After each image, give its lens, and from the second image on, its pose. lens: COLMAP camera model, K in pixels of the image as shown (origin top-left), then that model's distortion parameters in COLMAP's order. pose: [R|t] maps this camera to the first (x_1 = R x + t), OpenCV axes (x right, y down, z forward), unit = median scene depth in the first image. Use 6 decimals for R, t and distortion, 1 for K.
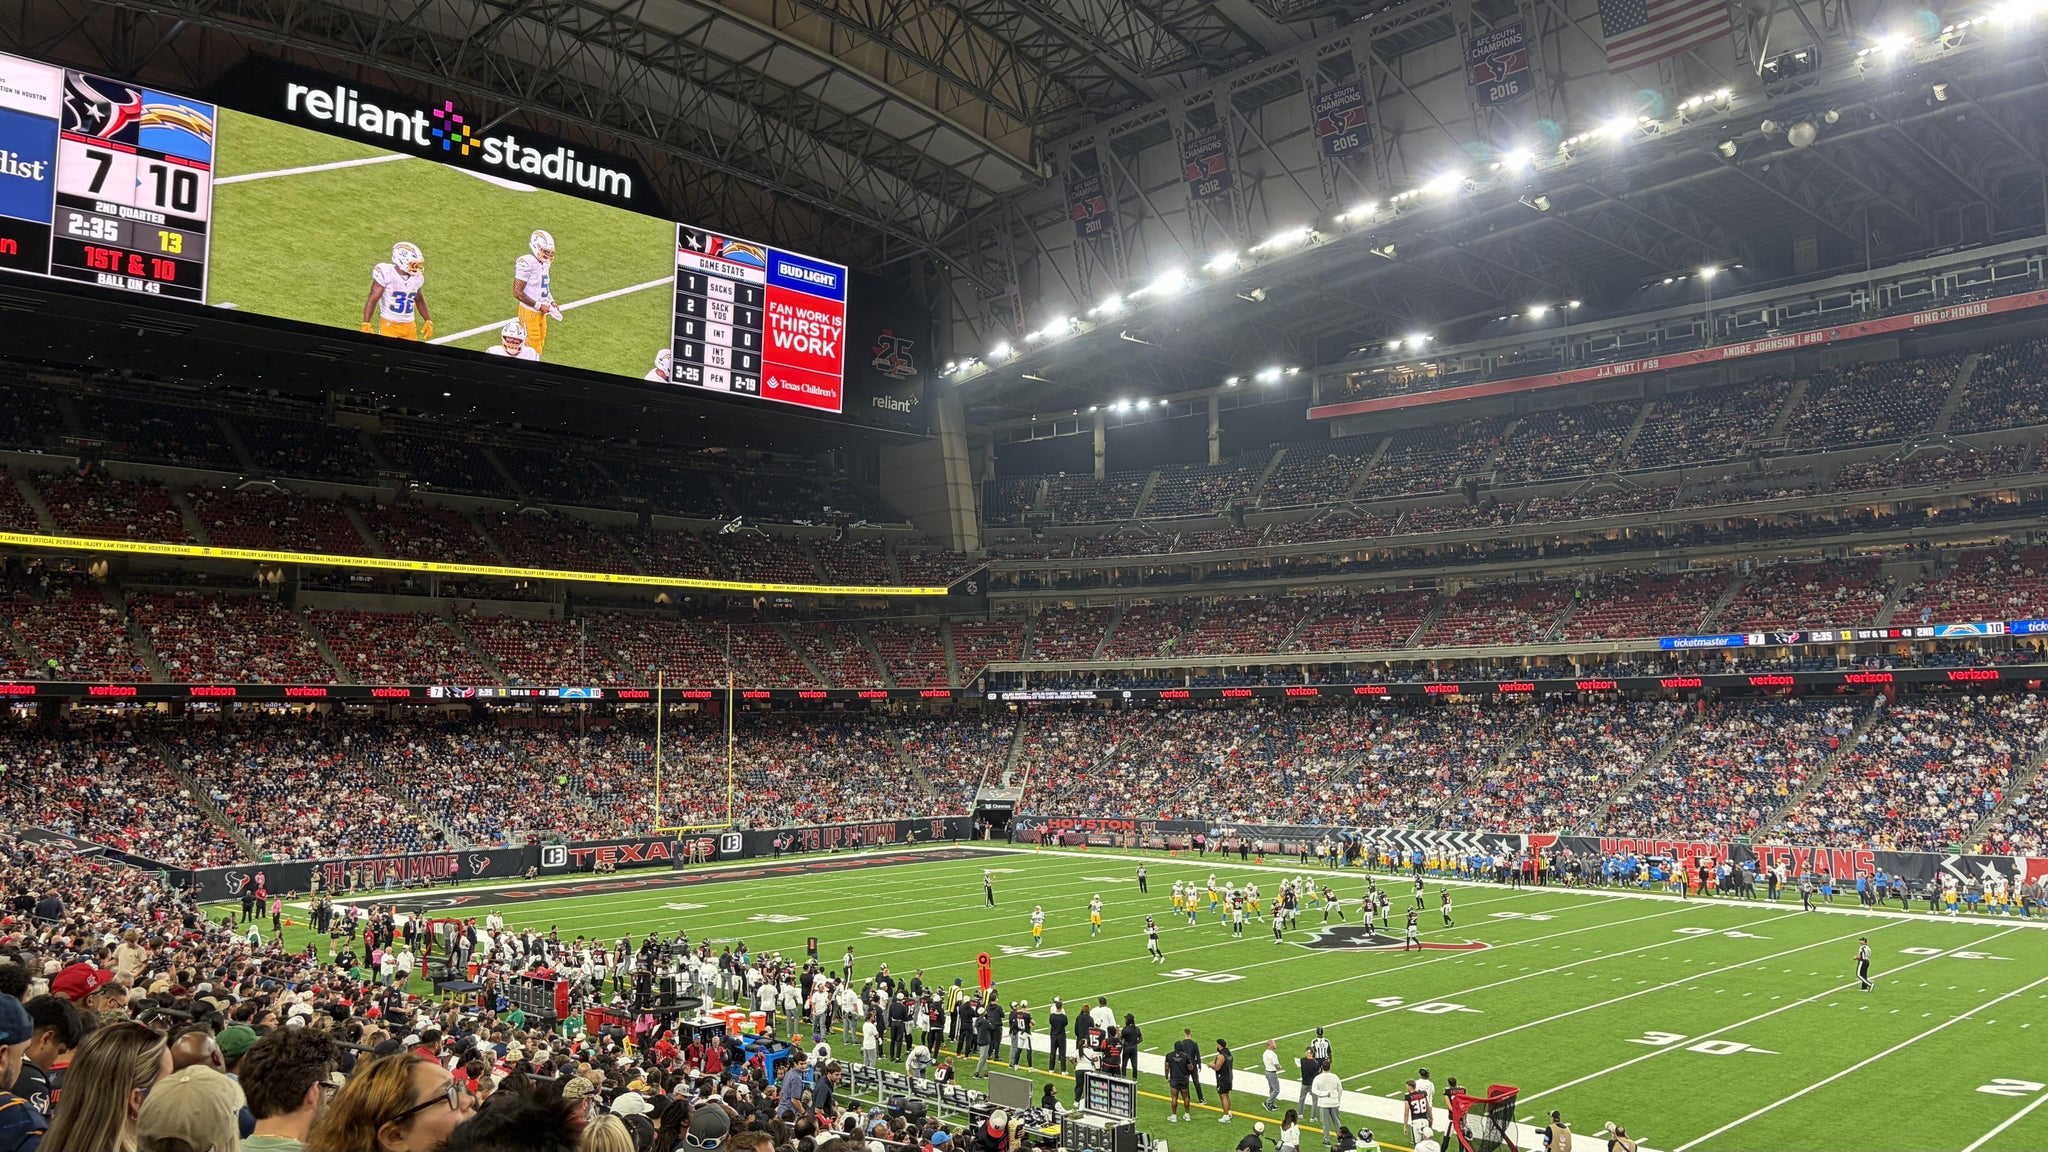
lens RADIAL K [[1536.5, 0, 1004.5], [0, 1536.5, 585.8], [0, 0, 1]] dist [0.041479, -0.033072]
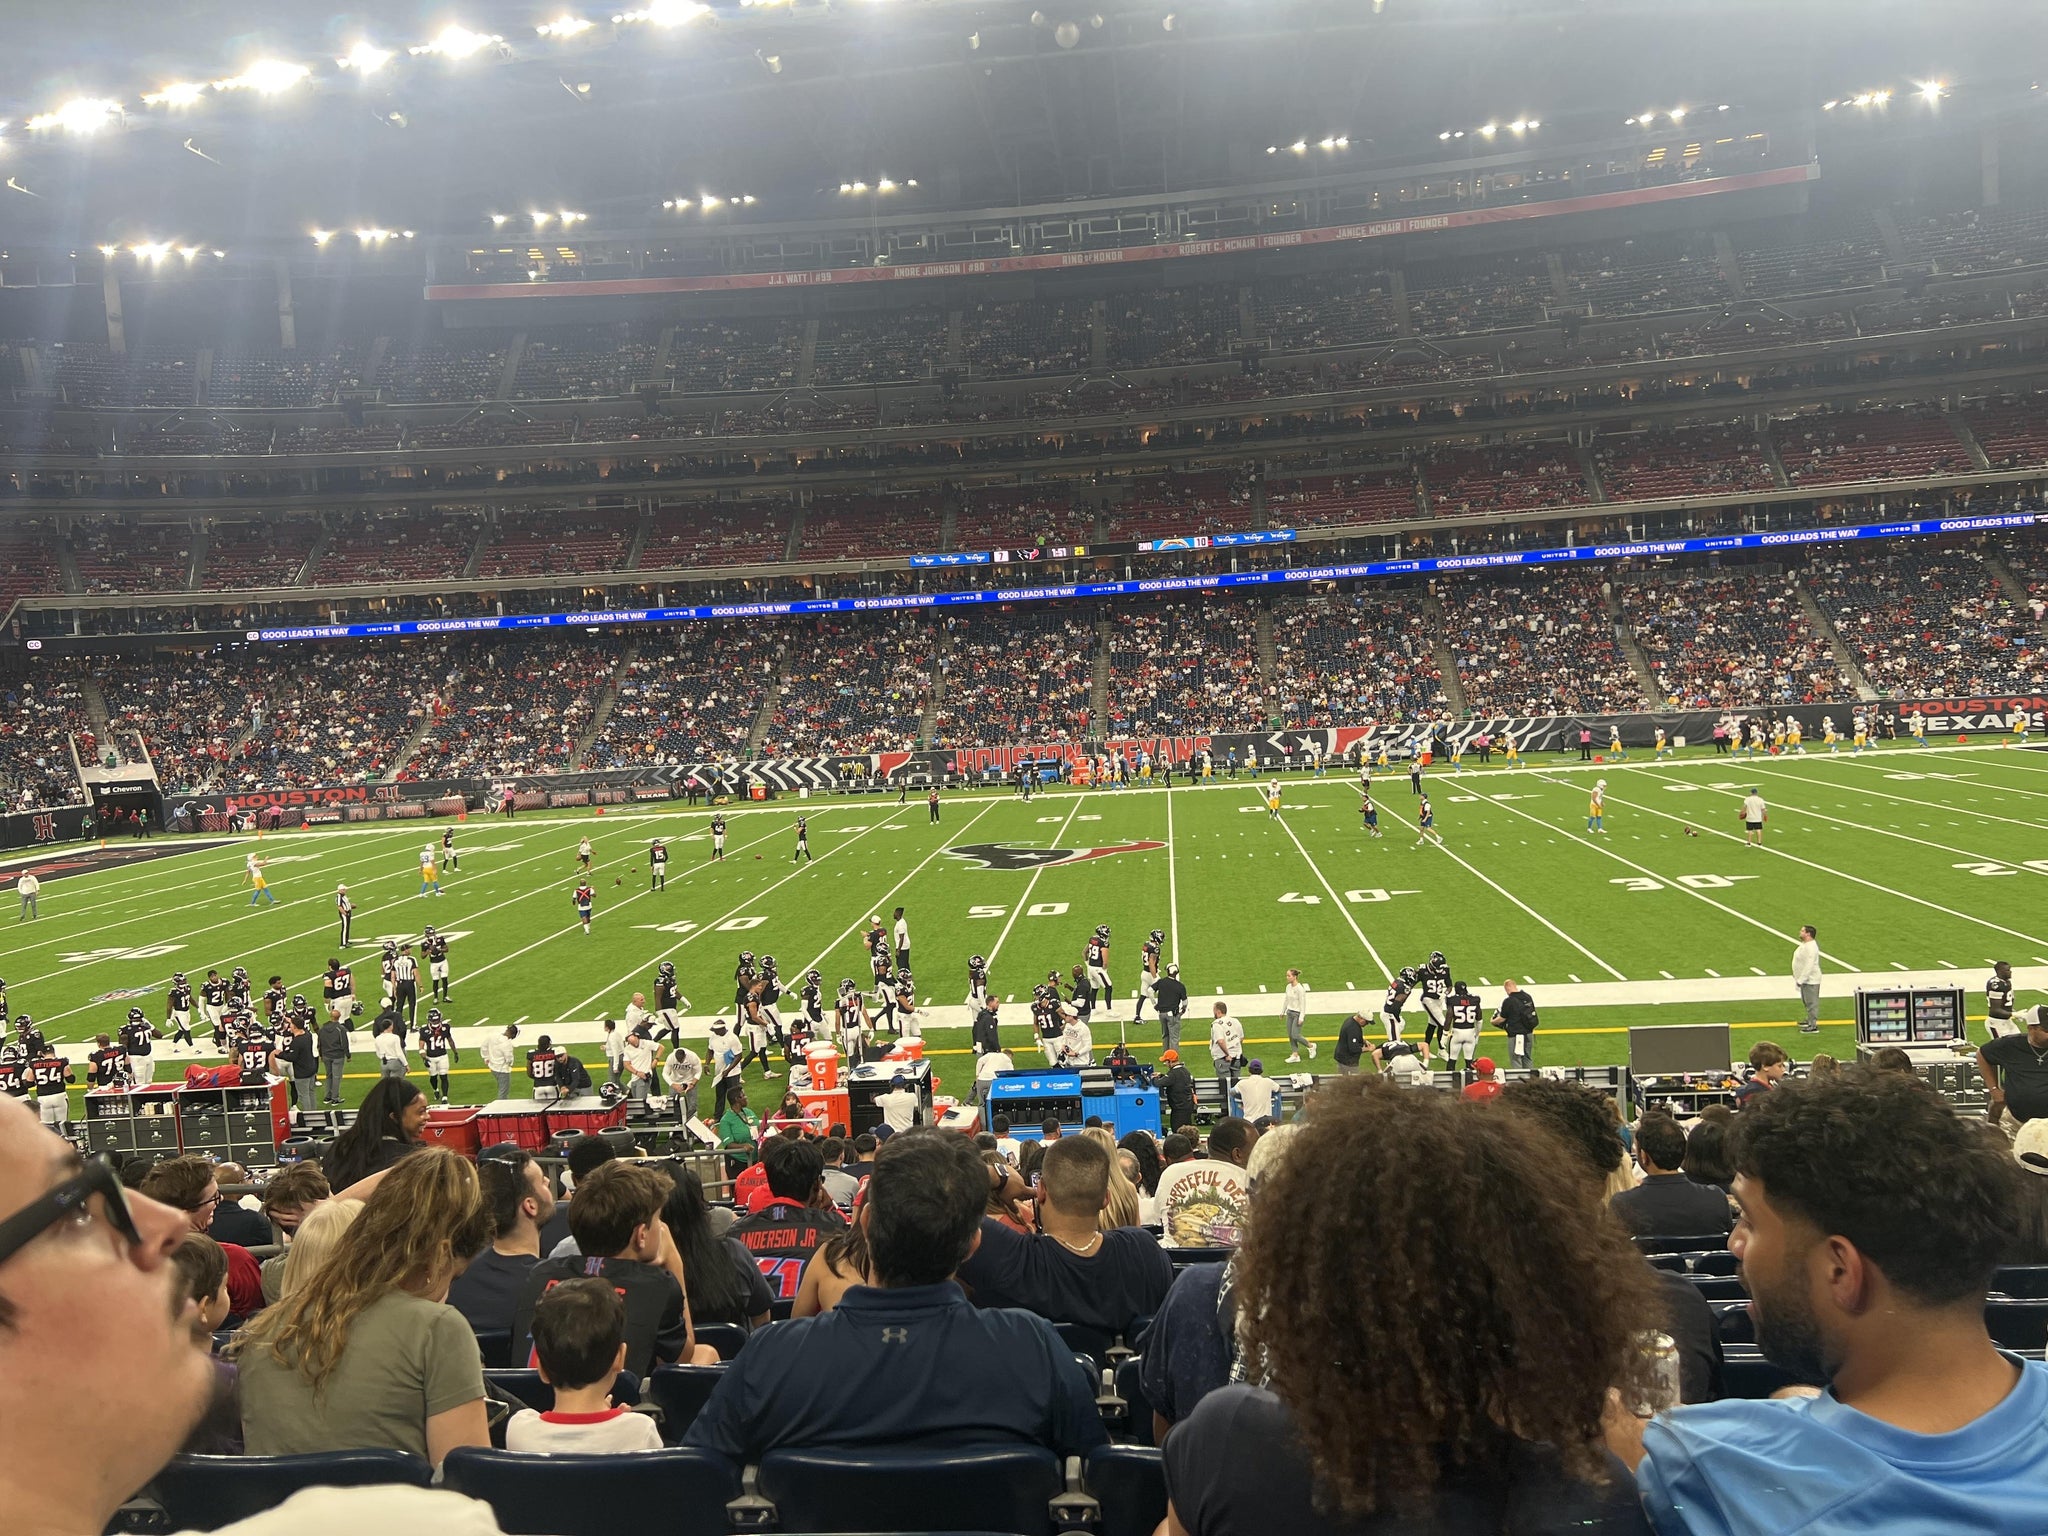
lens RADIAL K [[1532.0, 0, 1029.0], [0, 1532.0, 783.5], [0, 0, 1]] dist [0.043403, -0.046652]
pose [[0.750967, -0.086535, 0.654645, -0.148244], [-0.008856, 0.989967, 0.141018, 0.034309], [-0.660280, -0.111697, 0.742667, 0.181537]]
